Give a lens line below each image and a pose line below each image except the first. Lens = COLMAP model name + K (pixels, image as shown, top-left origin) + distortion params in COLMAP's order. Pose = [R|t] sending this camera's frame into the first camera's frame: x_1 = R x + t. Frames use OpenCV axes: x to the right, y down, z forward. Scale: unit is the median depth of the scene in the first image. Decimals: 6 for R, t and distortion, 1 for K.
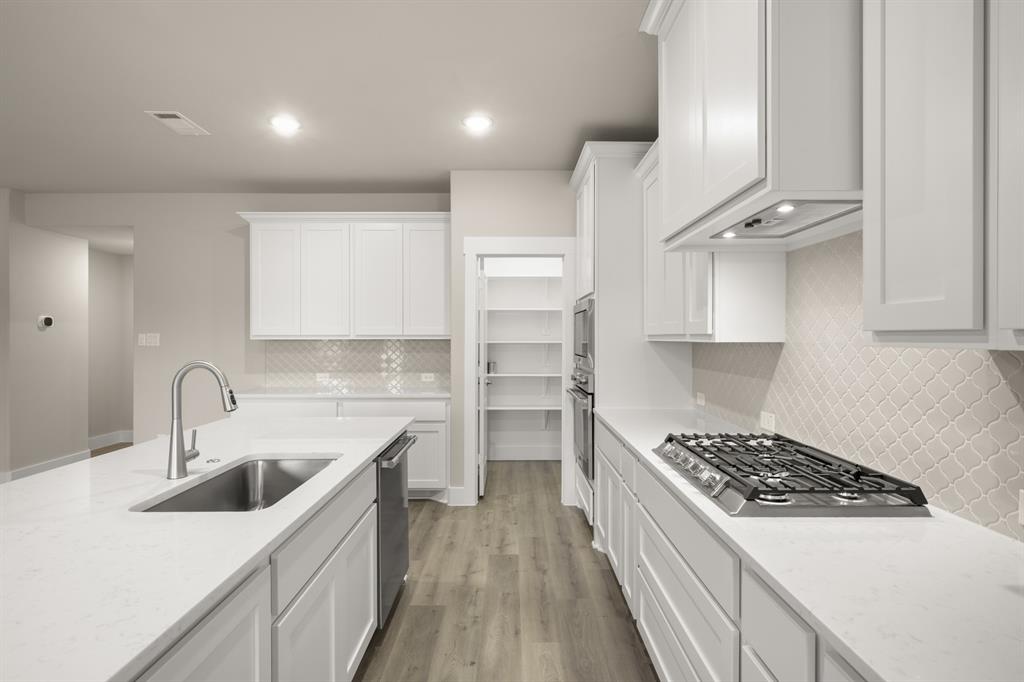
lens RADIAL K [[503.1, 0, 513.5], [0, 503.1, 338.5], [0, 0, 1]] dist [0.004093, 0.000053]
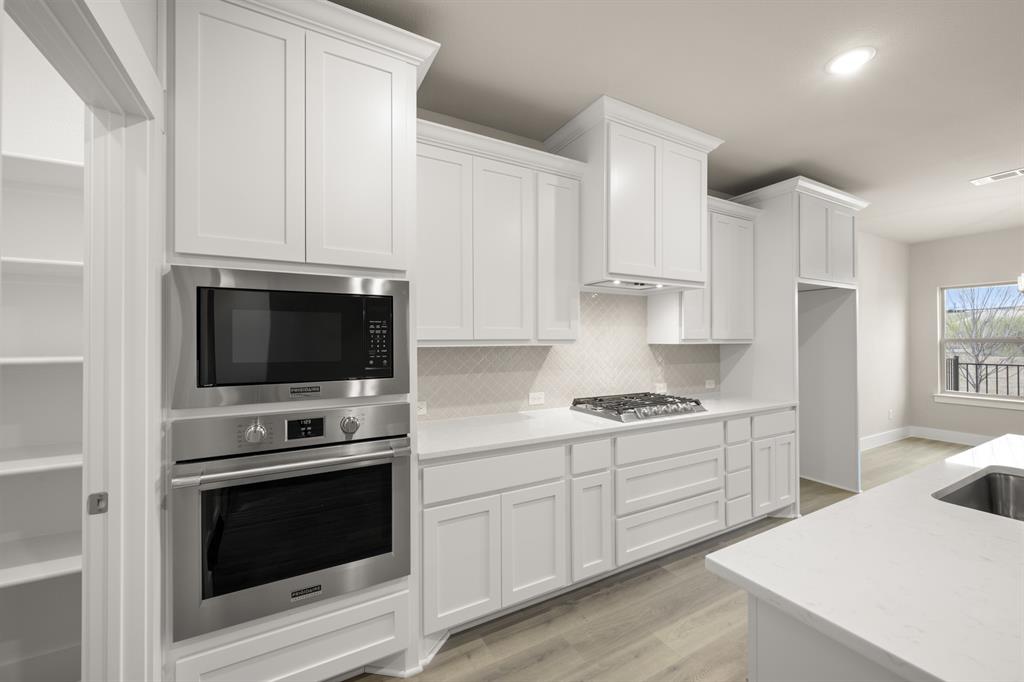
lens RADIAL K [[402.6, 0, 515.2], [0, 402.6, 338.5], [0, 0, 1]] dist [0.002470, -0.001206]
pose [[-0.484501, 0.008456, 0.874750, -0.280678], [0.009558, 0.999945, -0.004372, -0.003694], [-0.874738, 0.006242, -0.484555, 0.910347]]
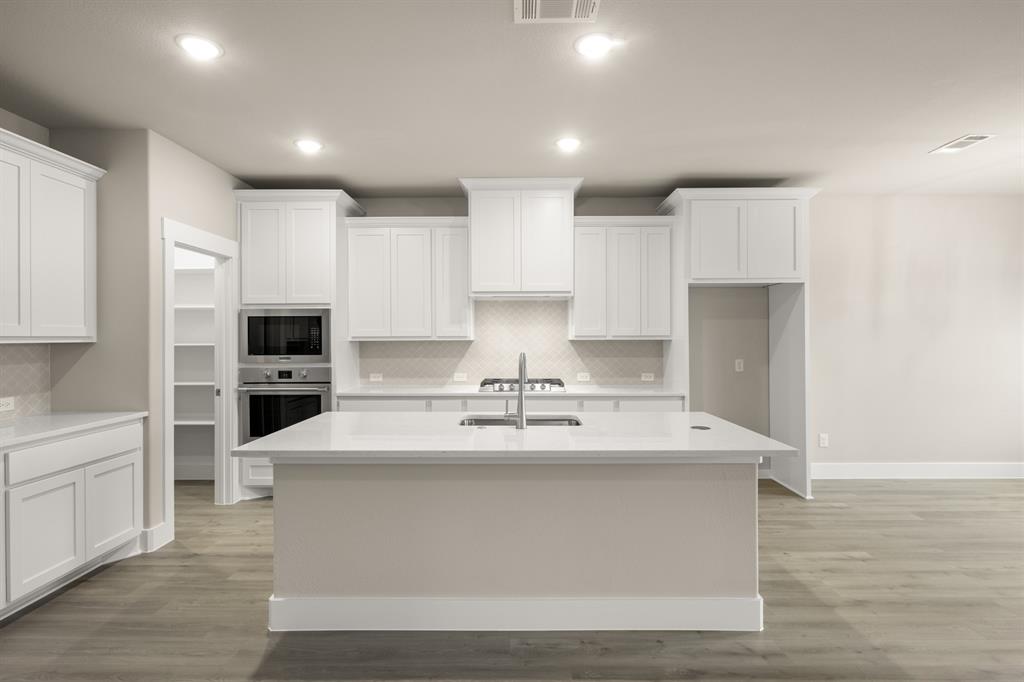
lens RADIAL K [[509.9, 0, 515.1], [0, 509.9, 338.8], [0, 0, 1]] dist [-0.002464, -0.000438]
pose [[0.006050, -0.002220, 0.999979, -0.924883], [0.009076, 0.999956, 0.002166, -0.000015], [-0.999941, 0.009063, 0.006070, 0.420737]]
